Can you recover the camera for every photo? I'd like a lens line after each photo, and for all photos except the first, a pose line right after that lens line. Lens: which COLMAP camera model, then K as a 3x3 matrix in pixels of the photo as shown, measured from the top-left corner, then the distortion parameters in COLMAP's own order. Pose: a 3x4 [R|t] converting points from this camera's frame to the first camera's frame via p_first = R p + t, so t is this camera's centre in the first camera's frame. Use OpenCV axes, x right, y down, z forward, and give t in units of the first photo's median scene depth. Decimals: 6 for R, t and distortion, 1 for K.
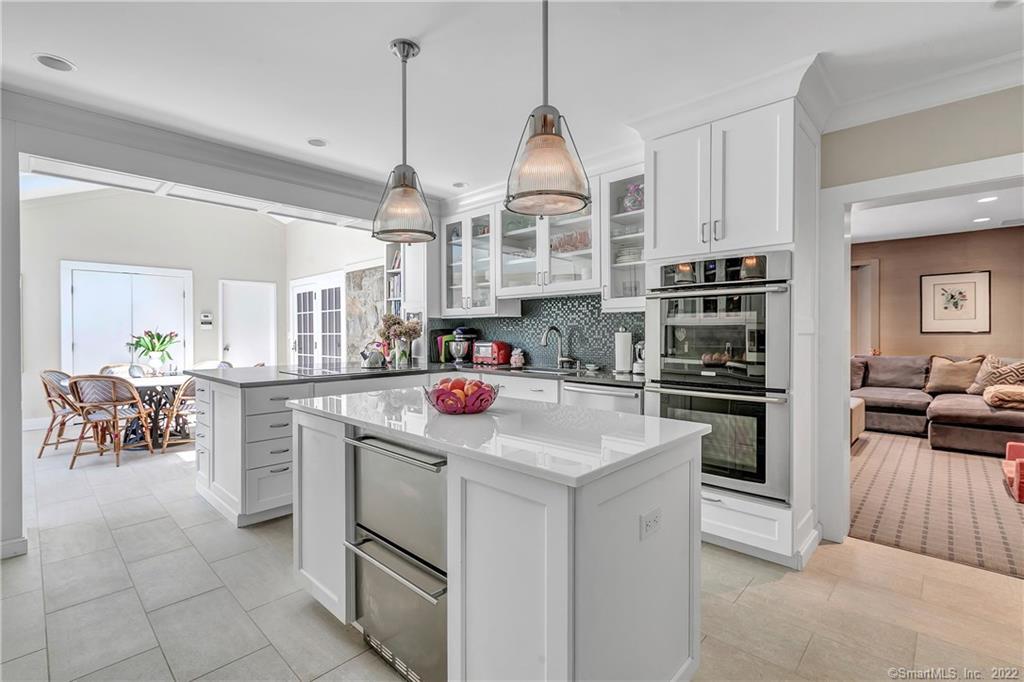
lens RADIAL K [[472.3, 0, 511.7], [0, 472.3, 336.7], [0, 0, 1]] dist [0.013094, -0.000460]
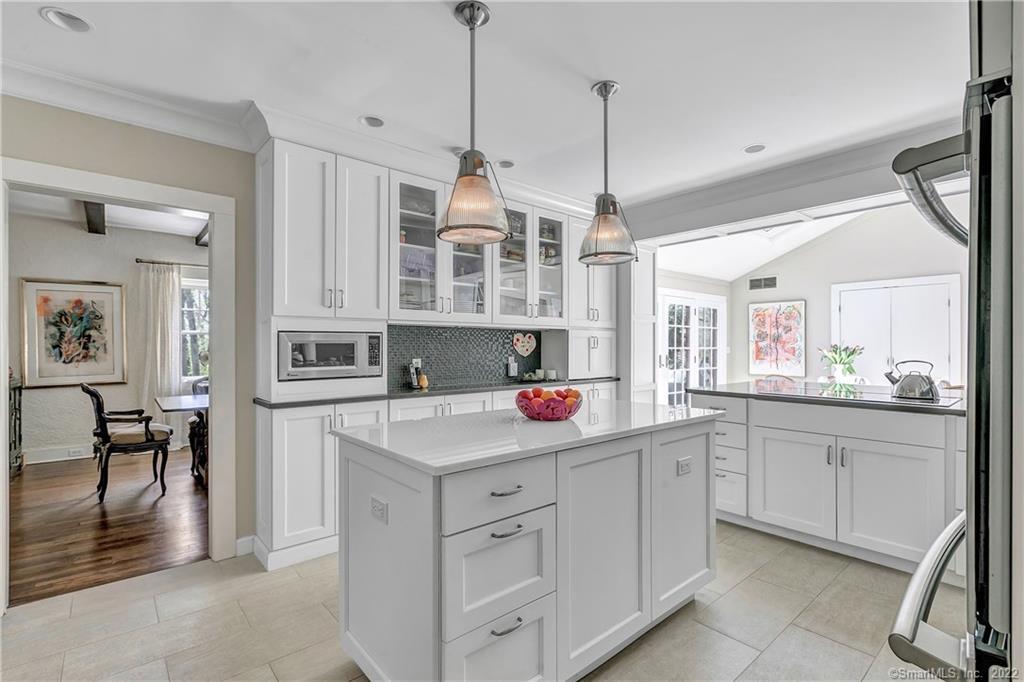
lens RADIAL K [[472.3, 0, 517.4], [0, 472.3, 349.0], [0, 0, 1]] dist [0.013094, -0.000460]
pose [[-0.099638, 0.009769, -0.994976, 0.825977], [-0.009504, 0.999897, 0.010769, -0.013543], [0.994978, 0.010529, -0.099535, 0.872256]]
